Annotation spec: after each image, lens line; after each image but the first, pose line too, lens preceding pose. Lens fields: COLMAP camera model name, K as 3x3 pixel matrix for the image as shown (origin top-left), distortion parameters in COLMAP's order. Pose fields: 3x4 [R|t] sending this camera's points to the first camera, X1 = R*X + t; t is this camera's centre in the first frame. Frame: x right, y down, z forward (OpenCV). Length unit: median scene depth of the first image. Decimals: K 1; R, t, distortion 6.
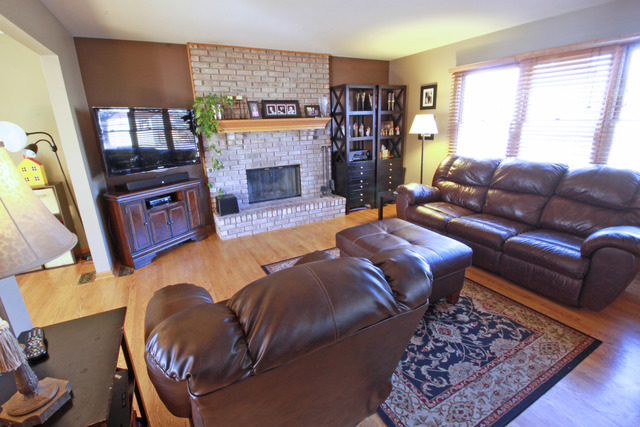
lens RADIAL K [[298.3, 0, 321.2], [0, 298.3, 213.2], [0, 0, 1]] dist [-0.005418, -0.006292]
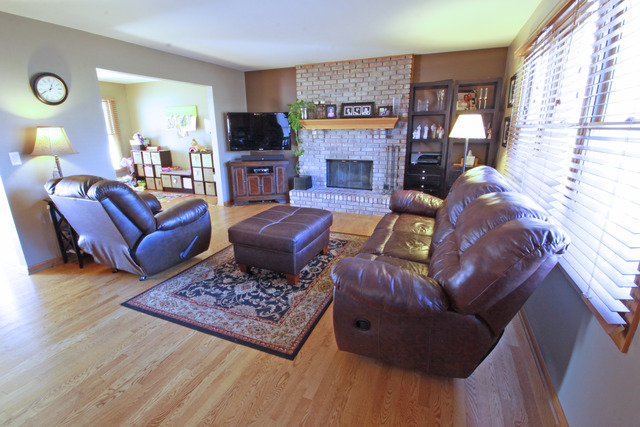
lens RADIAL K [[298.3, 0, 318.2], [0, 298.3, 212.5], [0, 0, 1]] dist [-0.005418, -0.006292]
pose [[0.618023, 0.238978, -0.748958, 0.752271], [-0.237450, 0.964927, 0.111951, -0.063810], [0.749443, 0.108652, 0.653092, 0.185583]]
